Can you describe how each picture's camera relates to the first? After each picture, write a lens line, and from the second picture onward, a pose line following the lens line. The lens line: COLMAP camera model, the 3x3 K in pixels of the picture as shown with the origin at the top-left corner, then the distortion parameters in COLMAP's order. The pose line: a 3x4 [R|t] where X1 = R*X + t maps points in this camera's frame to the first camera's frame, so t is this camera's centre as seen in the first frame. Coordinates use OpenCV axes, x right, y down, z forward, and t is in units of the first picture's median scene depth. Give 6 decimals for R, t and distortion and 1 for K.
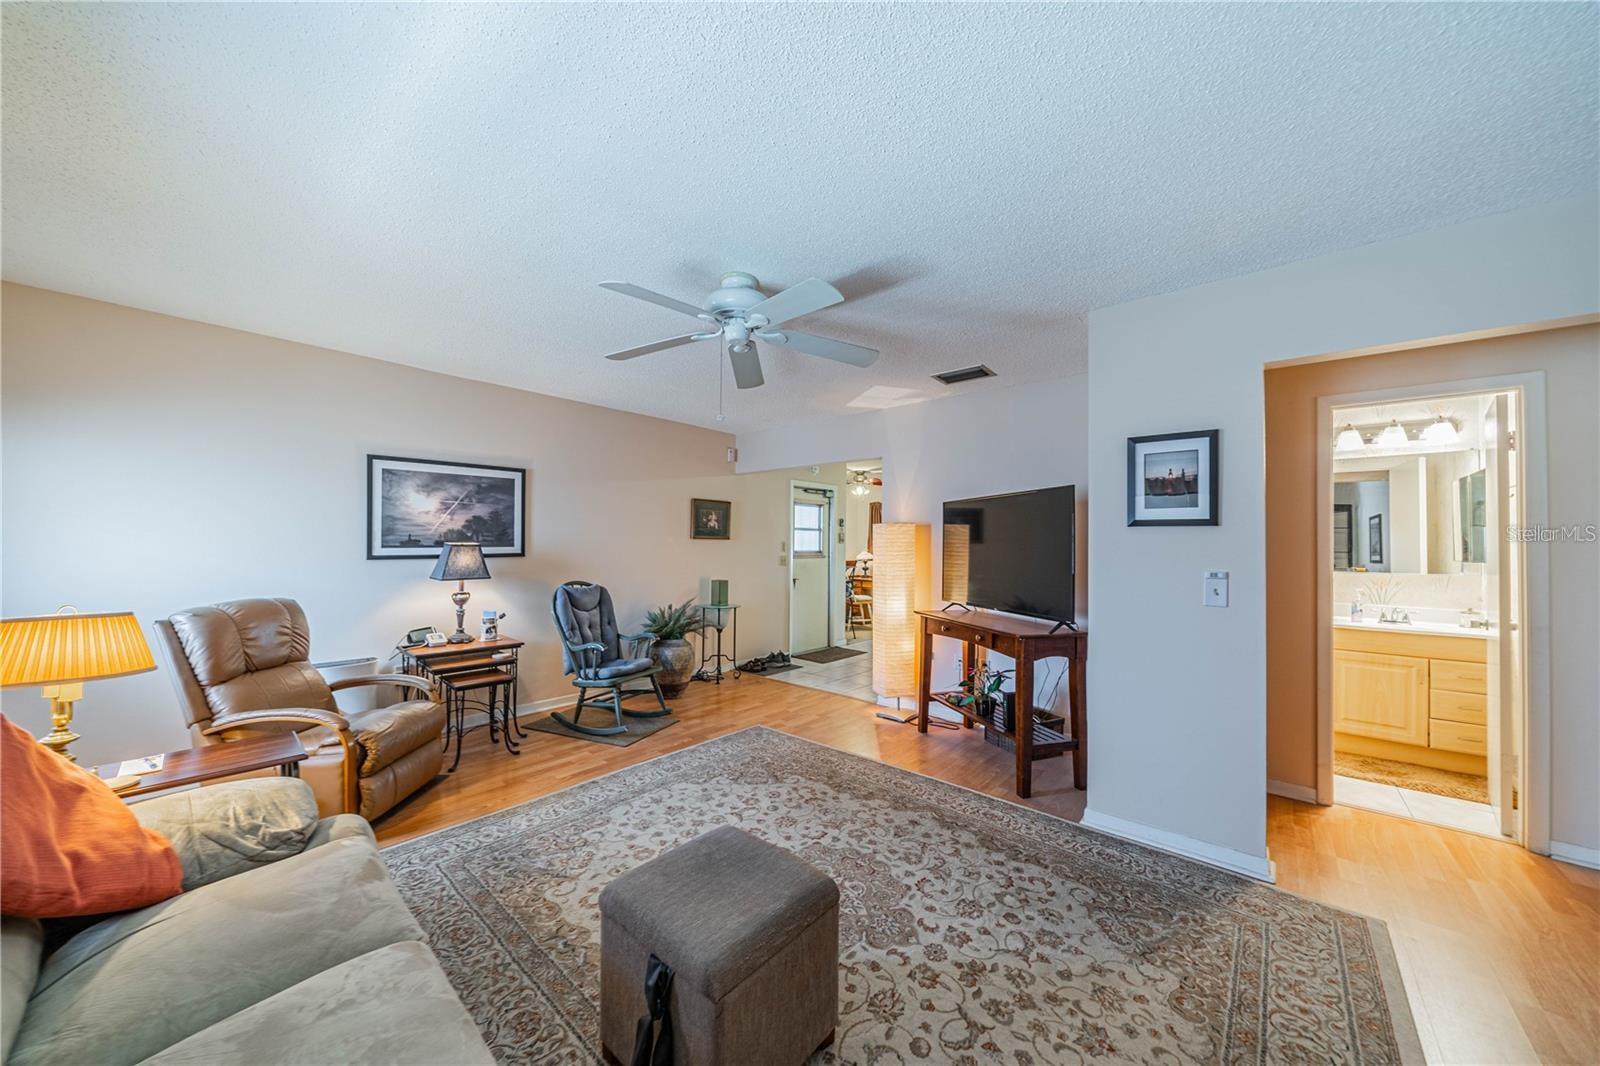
lens RADIAL K [[553.0, 0, 784.0], [0, 553.0, 539.0], [0, 0, 1]] dist [-0.002767, -0.000180]
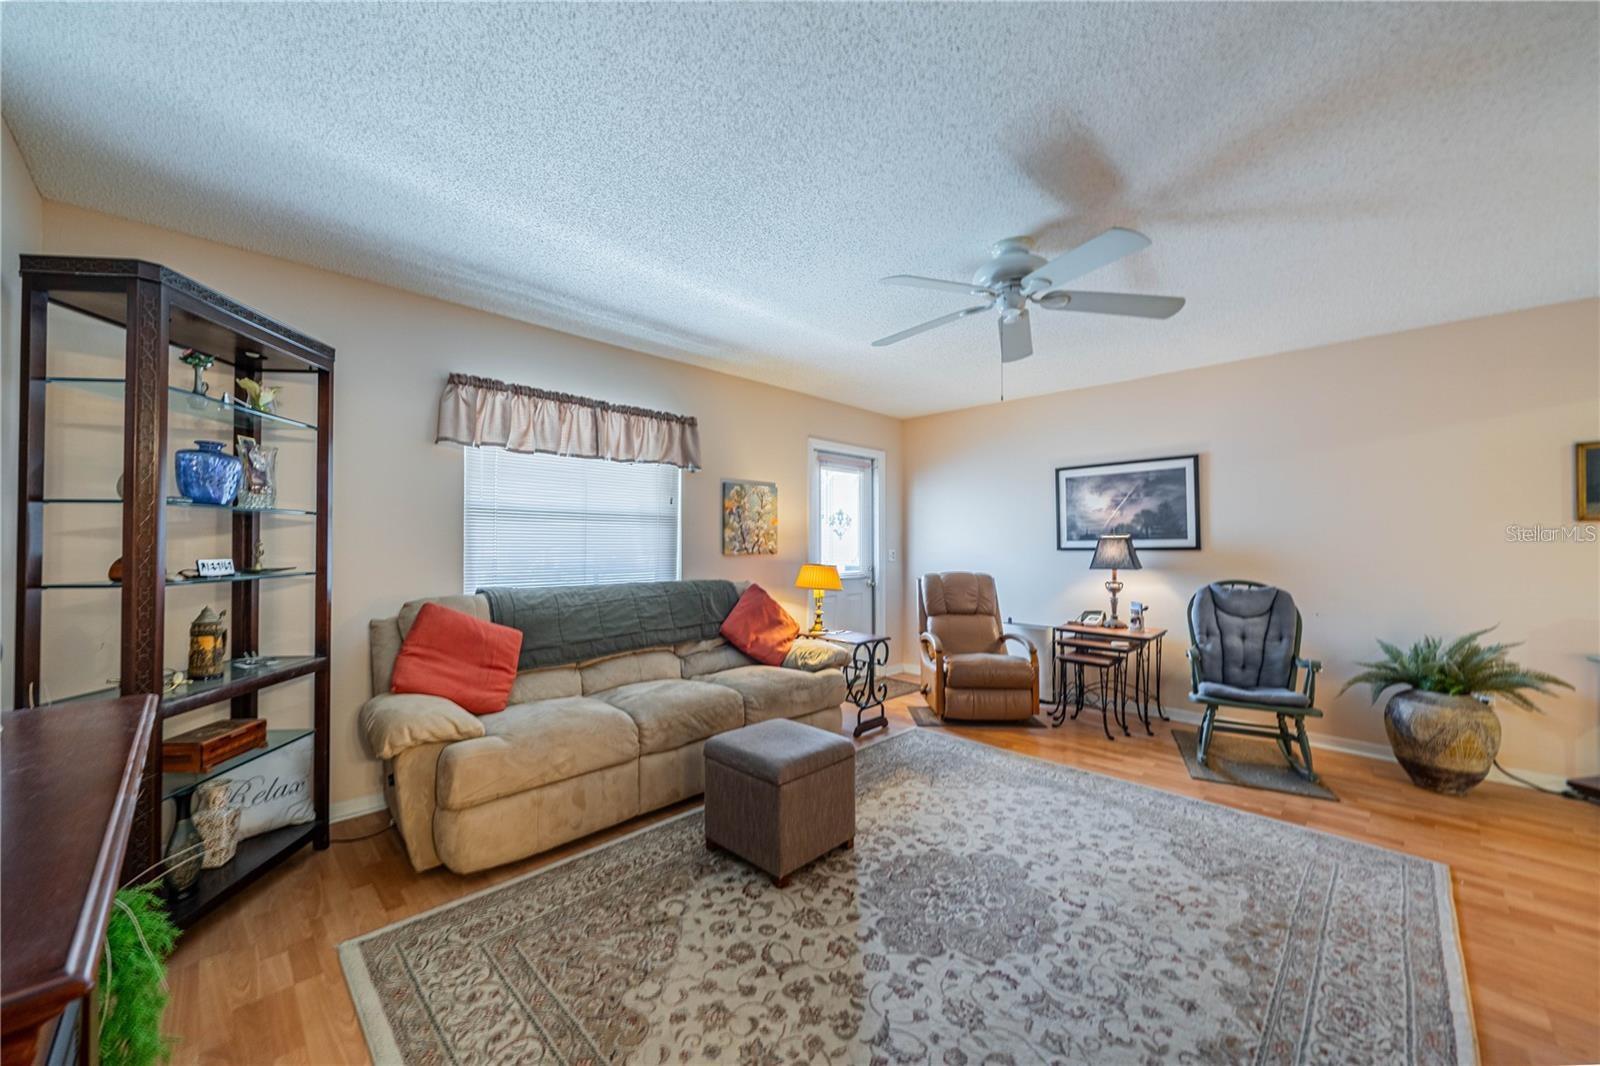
lens RADIAL K [[592.2, 0, 796.3], [0, 592.2, 534.7], [0, 0, 1]] dist [-0.003116, -0.000544]
pose [[-0.060820, -0.025504, -0.997823, 0.773563], [0.006074, 0.999646, -0.025921, 0.039073], [0.998130, -0.007637, -0.060644, 0.564647]]
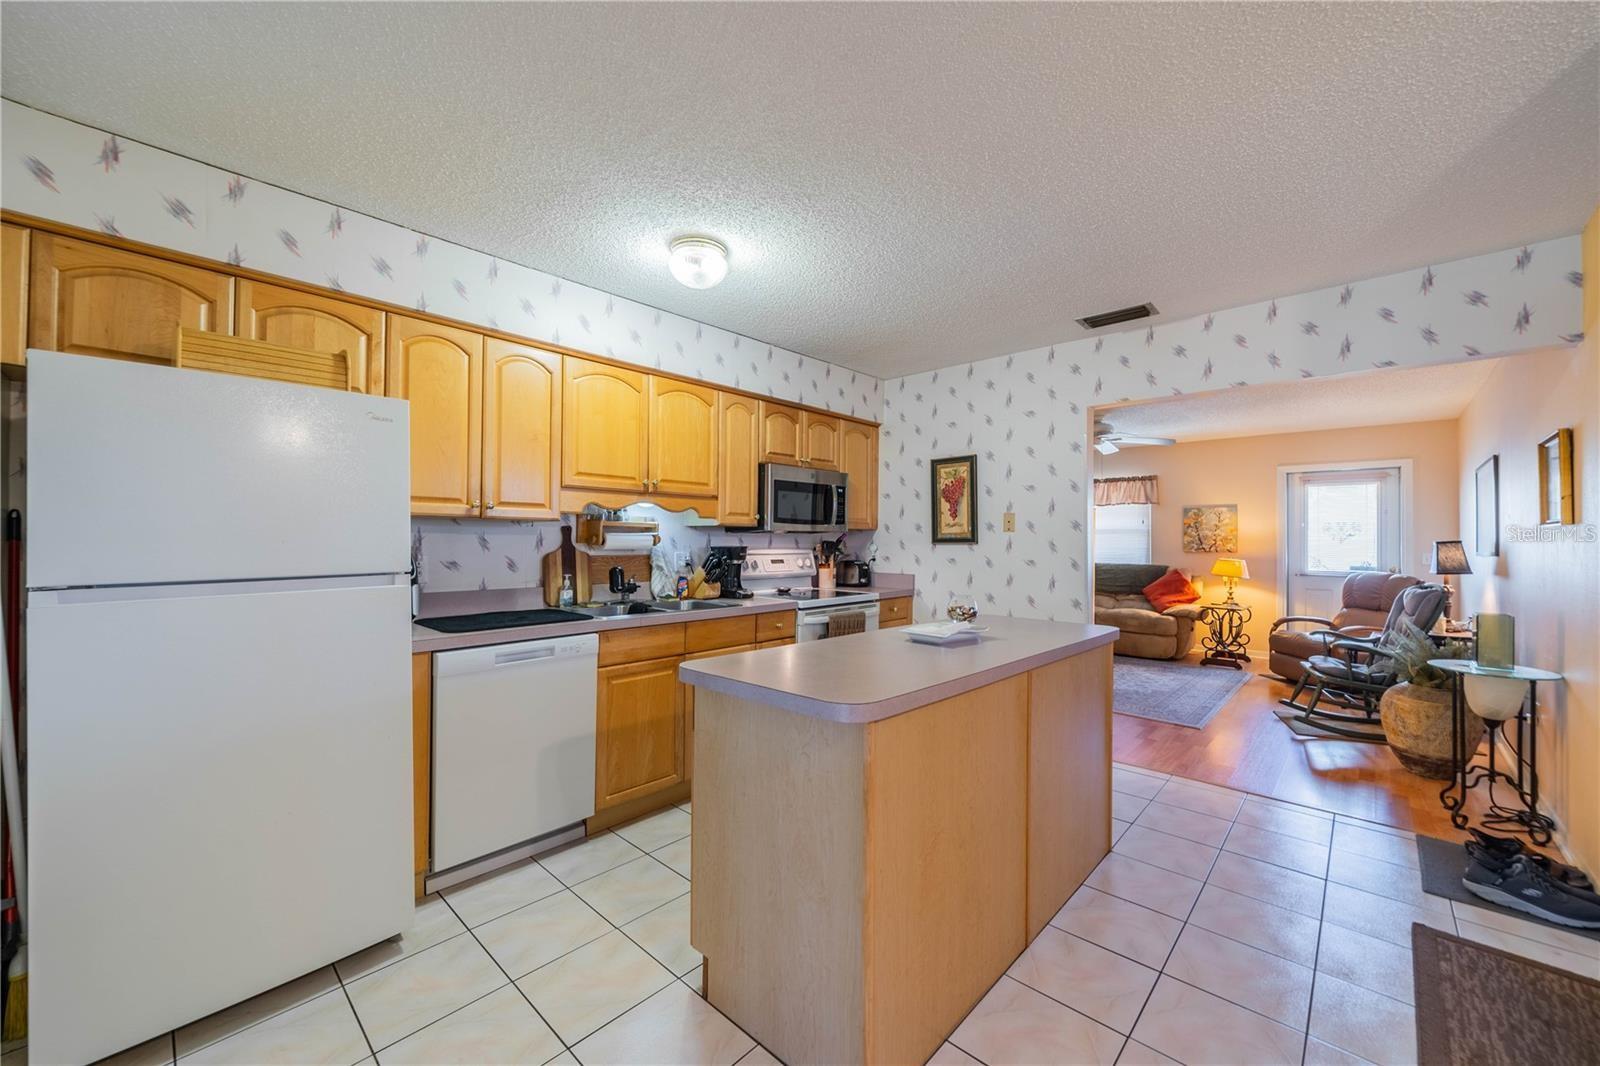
lens RADIAL K [[592.2, 0, 807.3], [0, 592.2, 535.5], [0, 0, 1]] dist [-0.003116, -0.000544]
pose [[-0.999579, -0.015739, 0.024374, 0.815279], [-0.016116, 0.999752, -0.015343, 0.045128], [-0.024127, -0.015730, -0.999585, 2.756475]]
